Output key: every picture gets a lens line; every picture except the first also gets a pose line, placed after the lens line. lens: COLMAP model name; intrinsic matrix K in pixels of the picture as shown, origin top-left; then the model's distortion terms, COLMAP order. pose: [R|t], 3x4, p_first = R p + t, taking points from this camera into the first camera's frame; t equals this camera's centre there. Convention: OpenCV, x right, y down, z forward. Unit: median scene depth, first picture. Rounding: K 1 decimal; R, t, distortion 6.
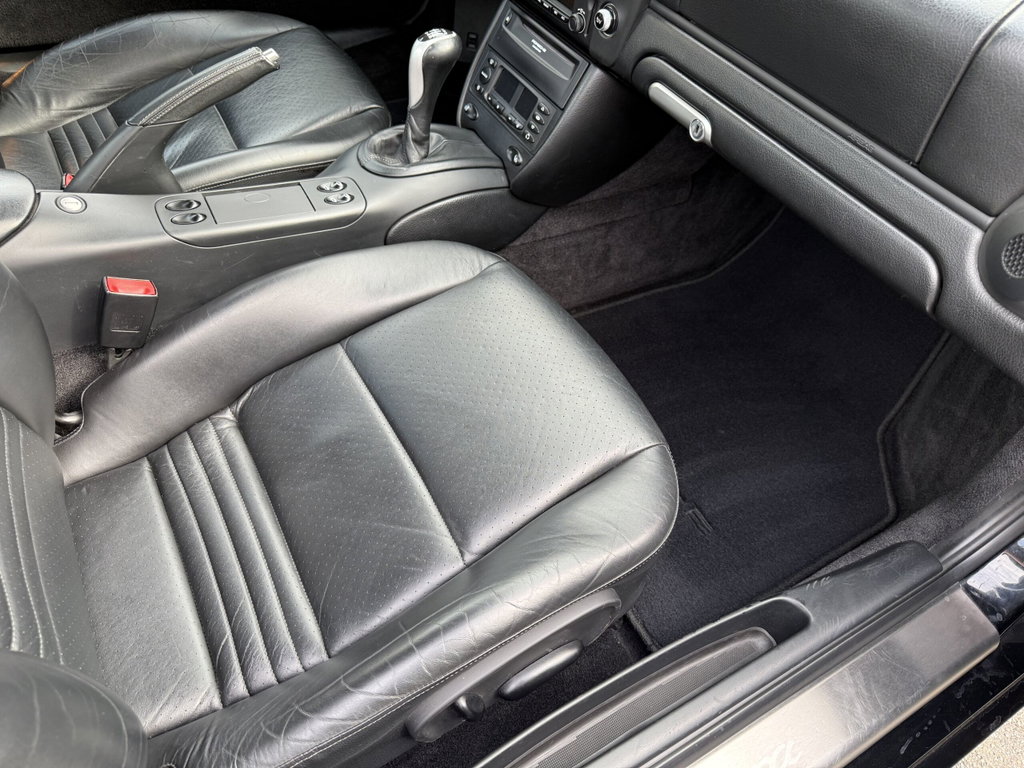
lens RADIAL K [[747.5, 0, 512.0], [0, 747.5, 384.0], [0, 0, 1]] dist [0.081474, -0.167251]
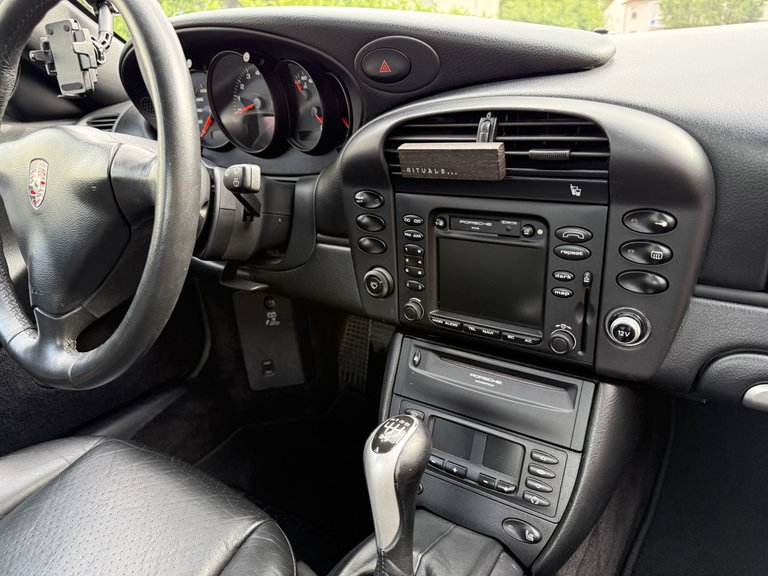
lens RADIAL K [[552.2, 0, 384.0], [0, 552.2, 288.0], [0, 0, 1]] dist [0.090488, -0.126519]
pose [[0.886720, -0.315229, 0.338170, -0.206666], [0.428125, 0.835957, -0.343344, -0.362763], [-0.174463, 0.449229, 0.876217, 0.470244]]
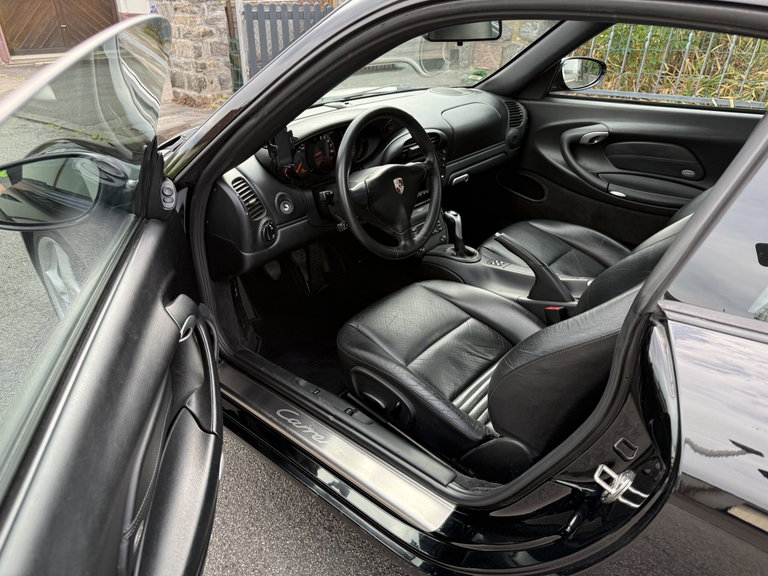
lens RADIAL K [[552.2, 0, 384.0], [0, 552.2, 288.0], [0, 0, 1]] dist [0.090488, -0.126519]
pose [[-0.343431, -0.530342, 0.775108, -1.524226], [0.666885, 0.443415, 0.598872, -1.521828], [-0.661302, 0.722579, 0.201395, 0.857966]]
